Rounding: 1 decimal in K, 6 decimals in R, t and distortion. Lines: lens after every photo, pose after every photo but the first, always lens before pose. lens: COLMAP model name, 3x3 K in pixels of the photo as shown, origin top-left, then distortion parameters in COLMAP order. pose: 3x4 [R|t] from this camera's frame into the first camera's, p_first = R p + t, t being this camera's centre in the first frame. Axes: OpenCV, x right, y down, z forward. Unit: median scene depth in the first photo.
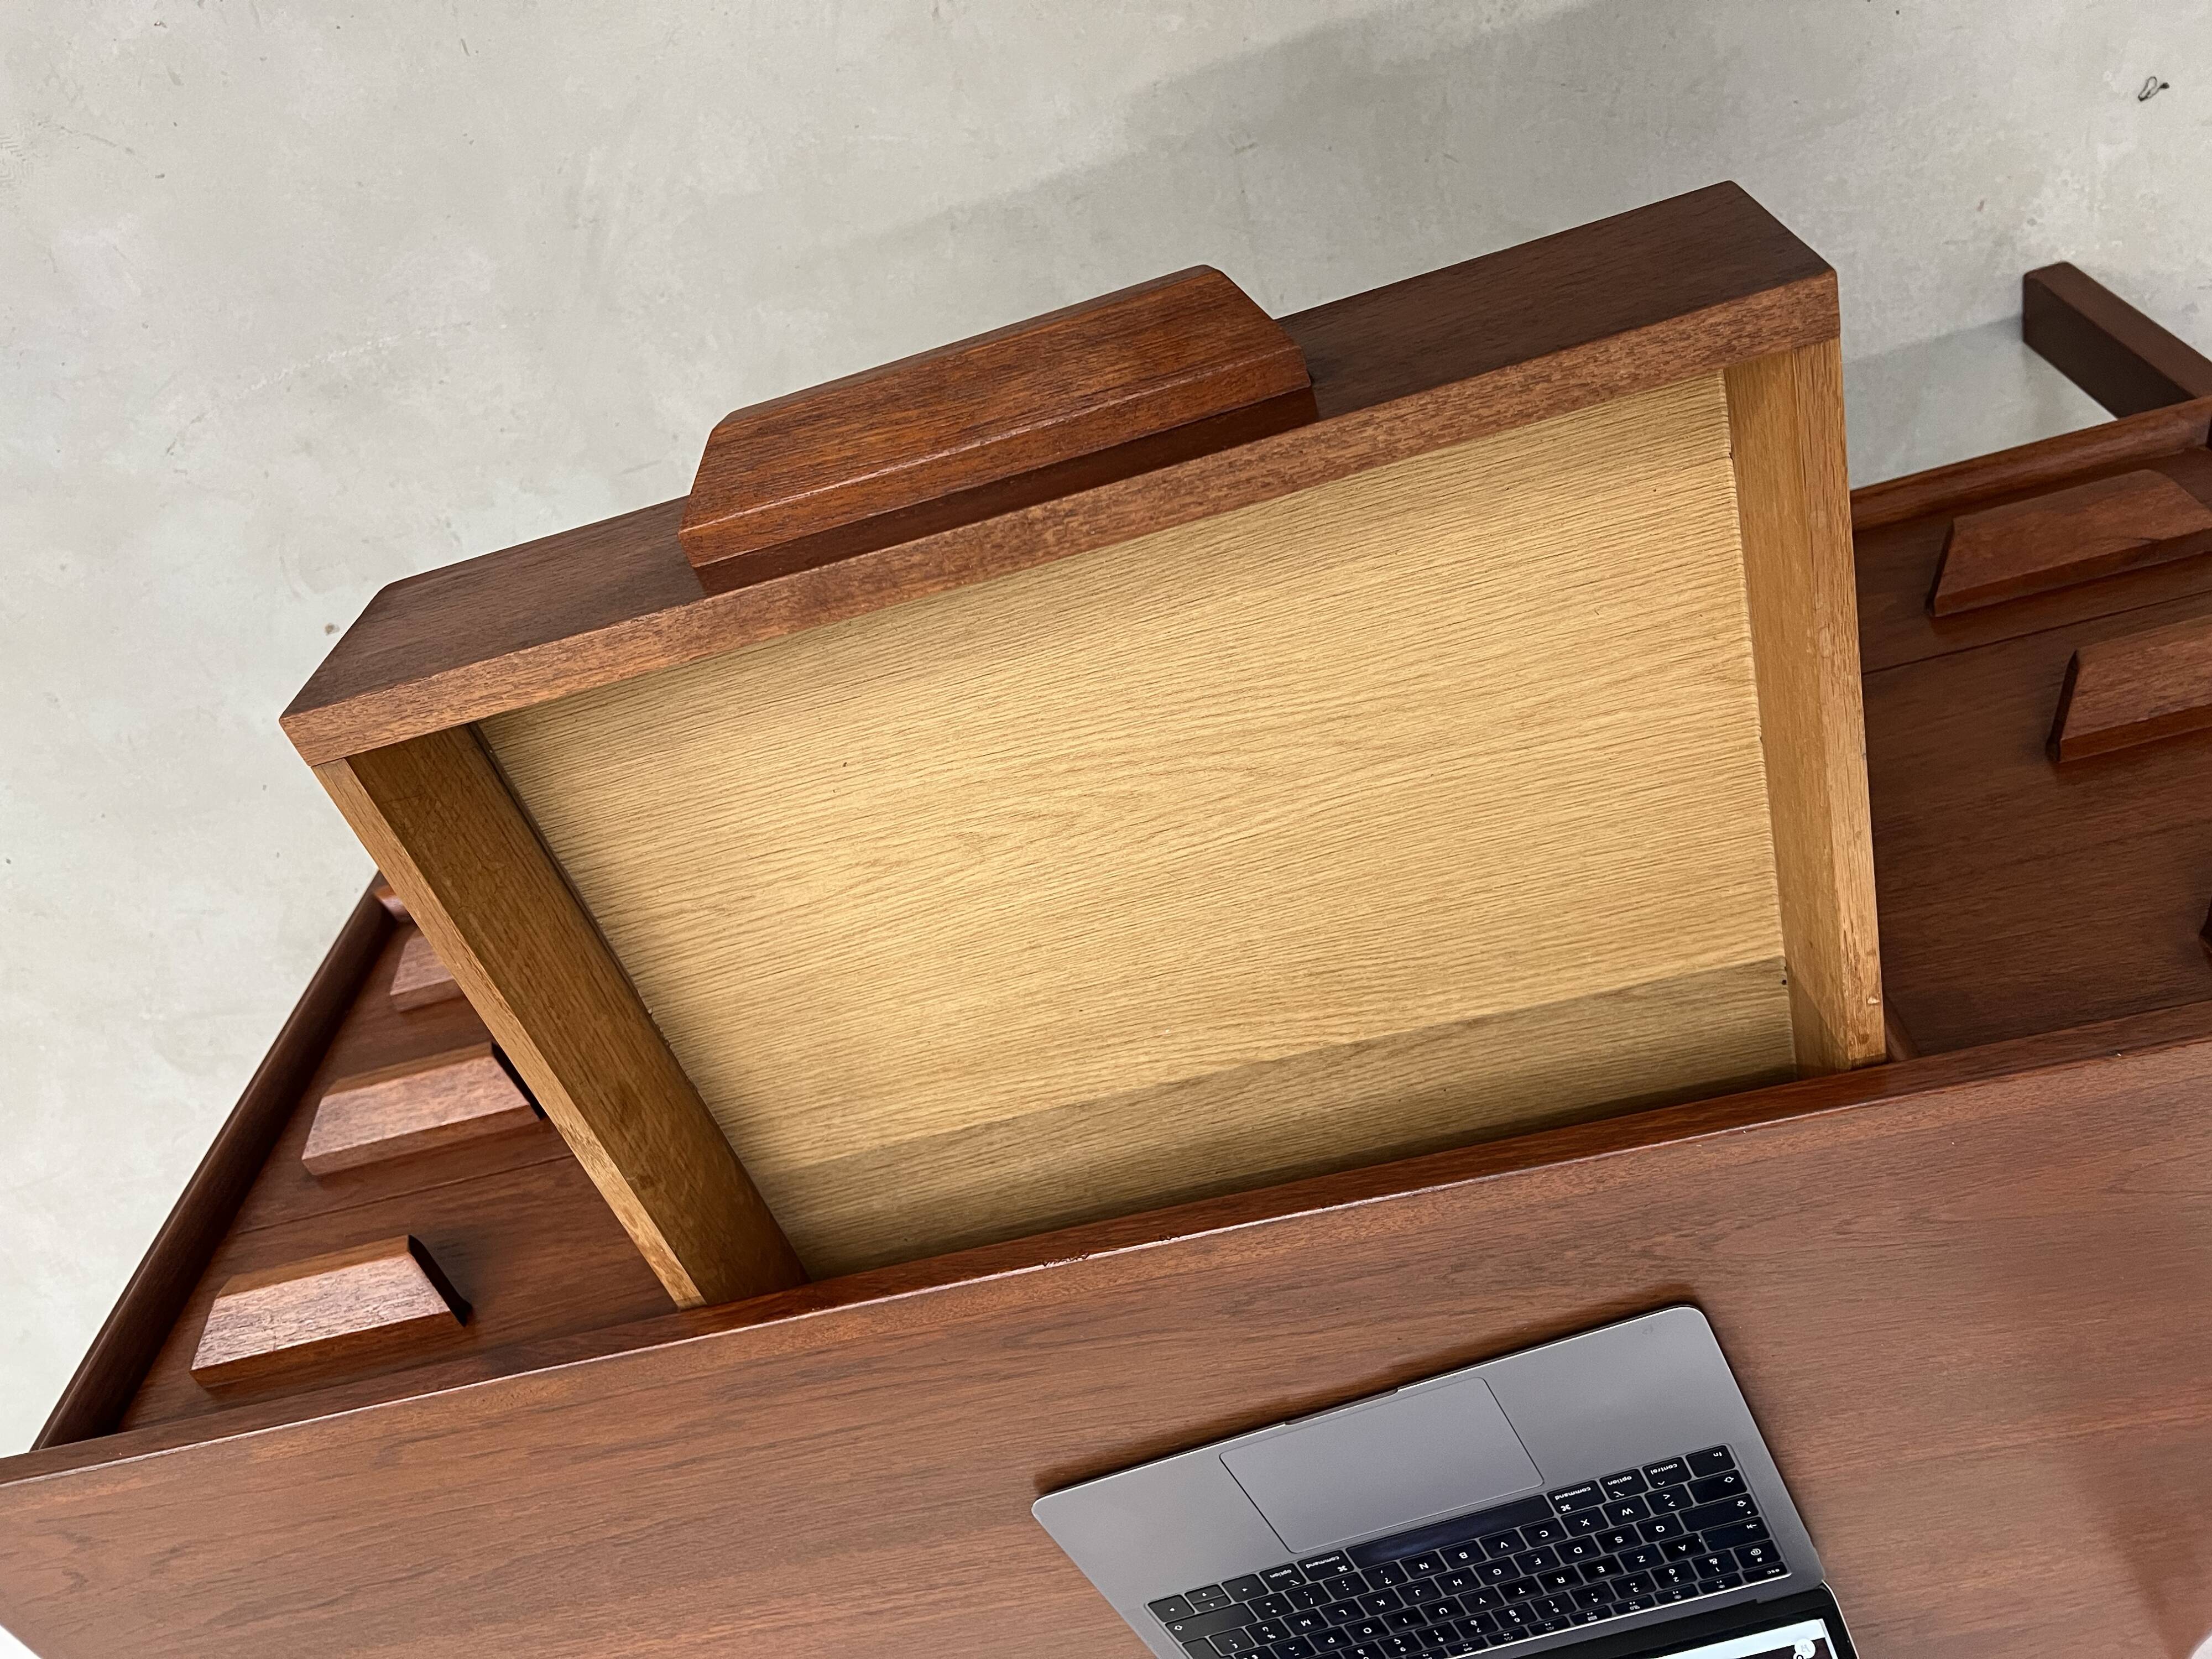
lens RADIAL K [[1662.9, 0, 1106.0], [0, 1662.9, 829.5], [0, 0, 1]] dist [0.036077, -0.037961]
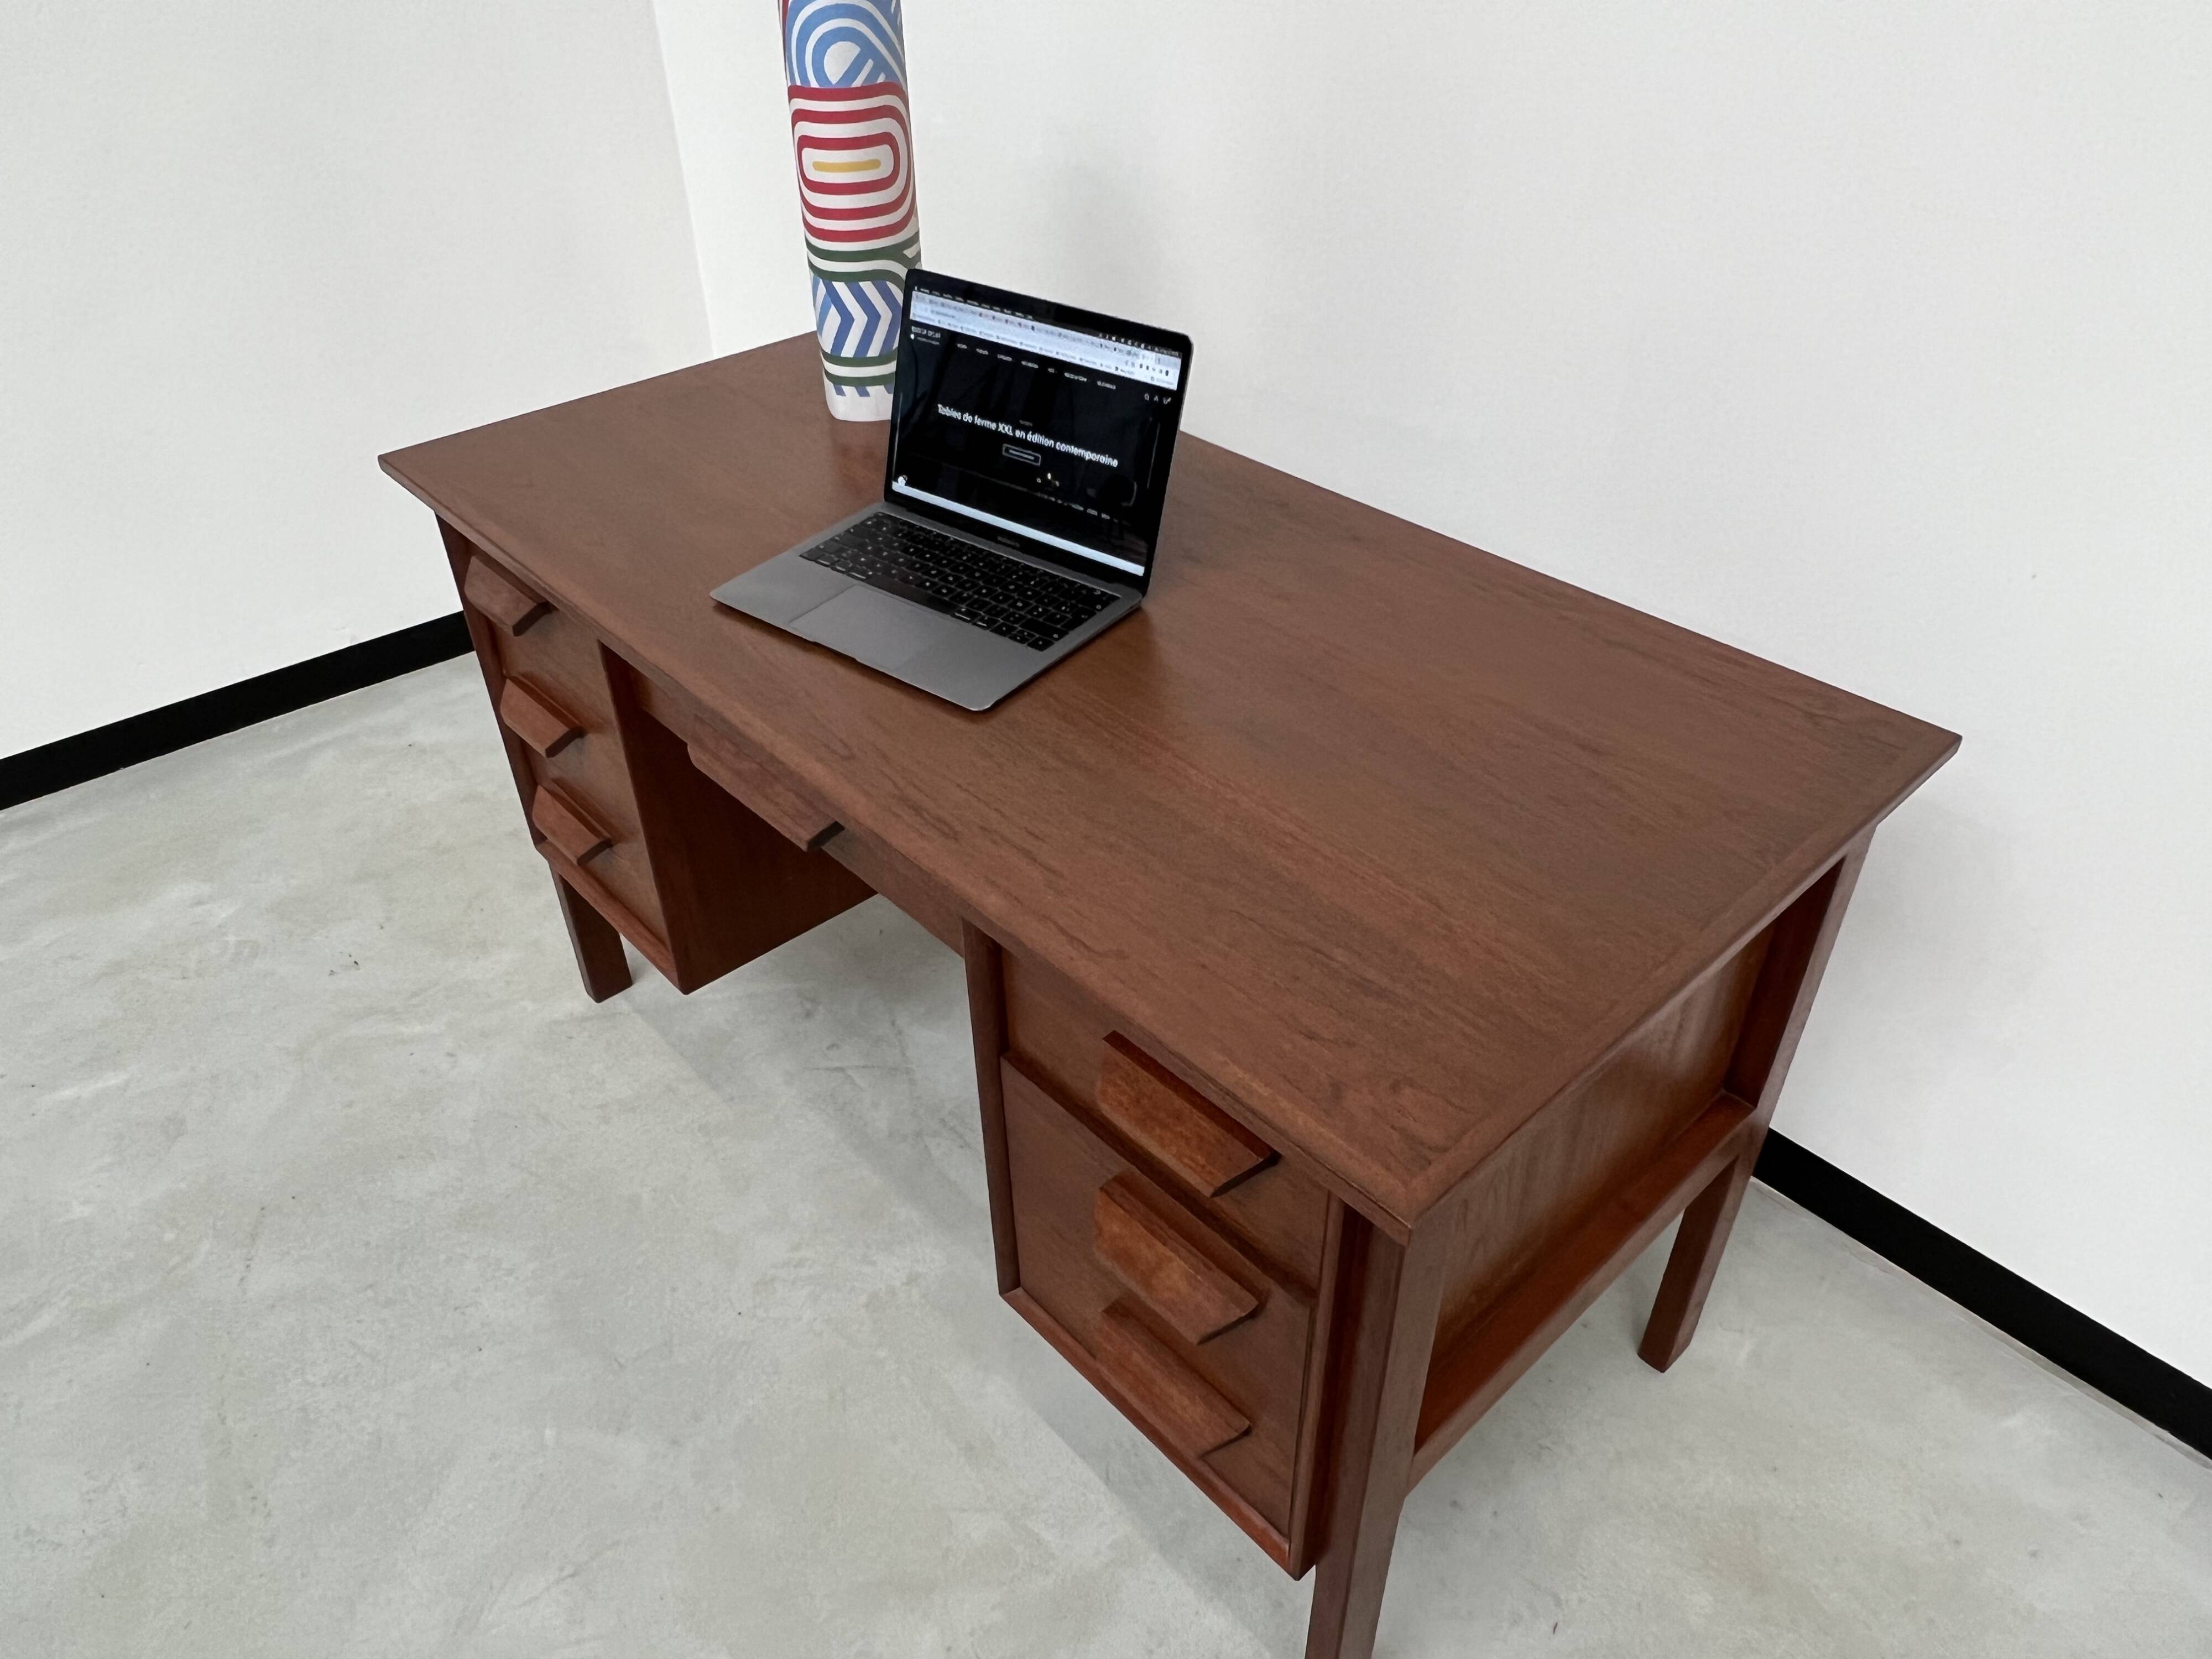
lens RADIAL K [[1504.2, 0, 1102.4], [0, 1504.2, 852.4], [0, 0, 1]] dist [0.004325, -0.005475]
pose [[-0.431487, -0.553156, 0.712627, -1.293268], [0.727754, -0.680249, -0.087378, 0.547686], [0.533098, 0.480915, 0.696080, 0.090271]]
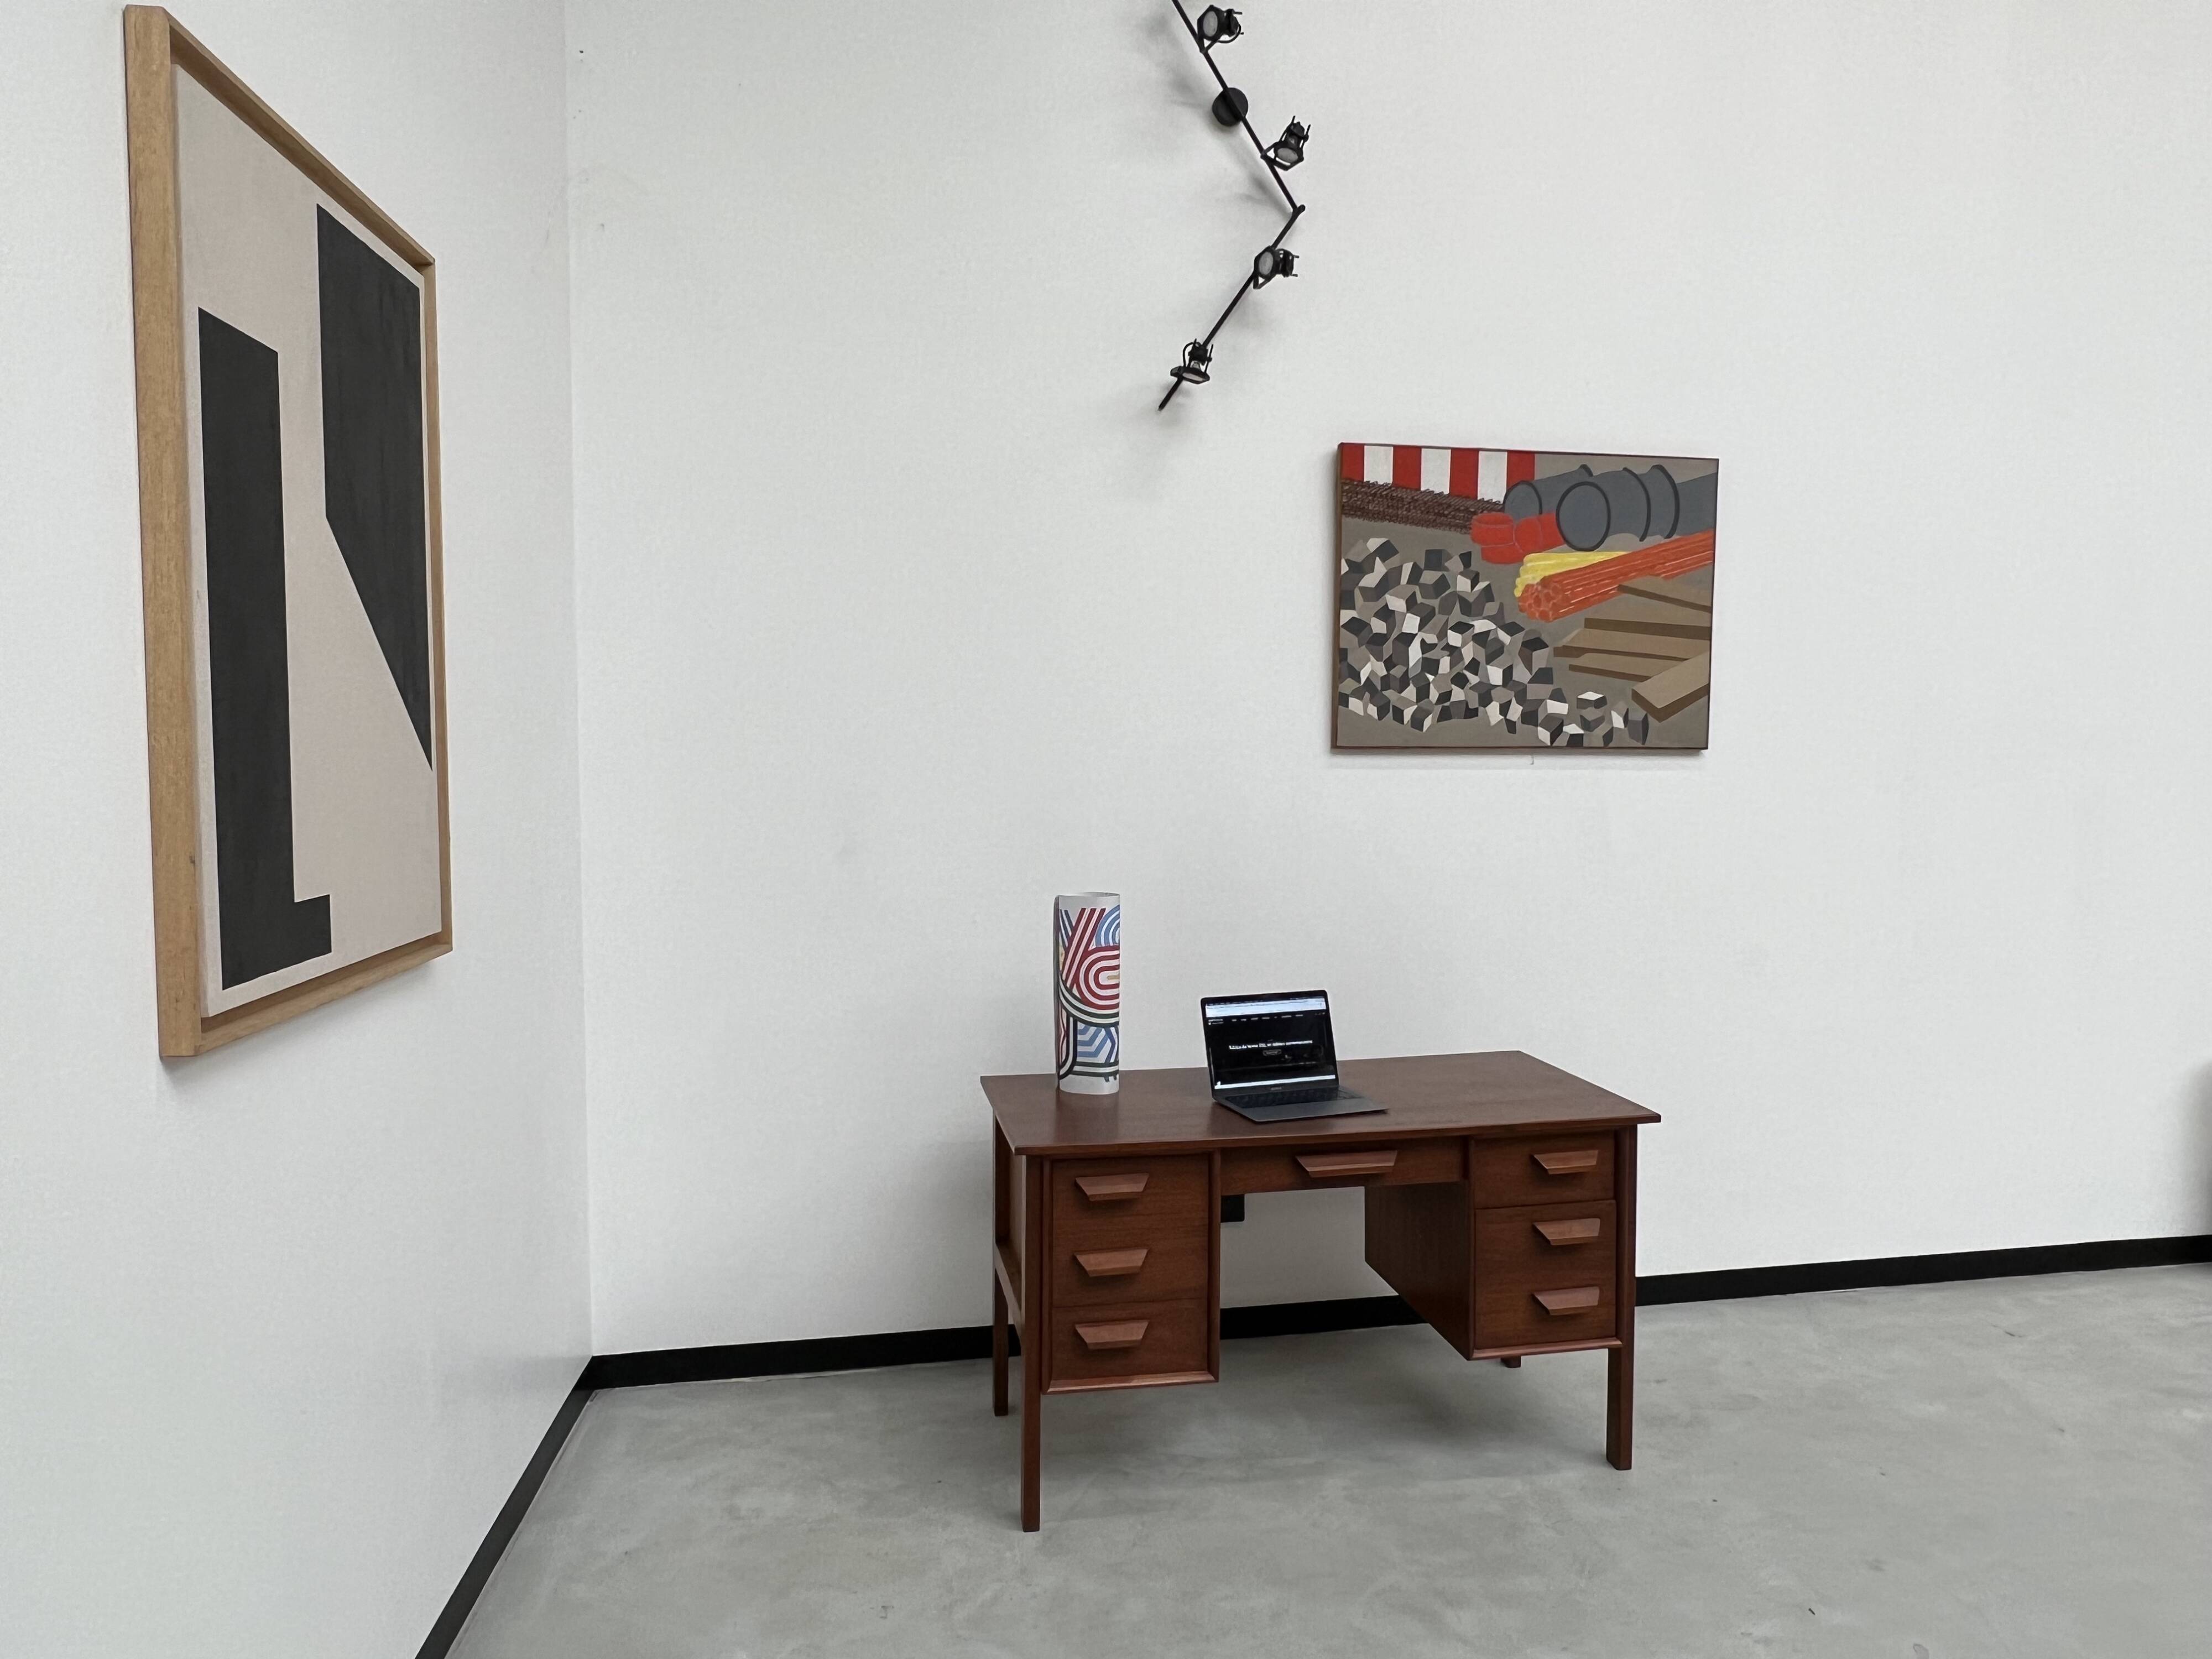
lens RADIAL K [[1507.7, 0, 1109.5], [0, 1507.7, 846.9], [0, 0, 1]] dist [0.006790, -0.009538]
pose [[-0.993705, -0.001613, 0.112016, 0.267617], [0.088014, -0.629857, 0.771708, -2.458578], [0.069310, 0.776709, 0.626034, -2.240593]]
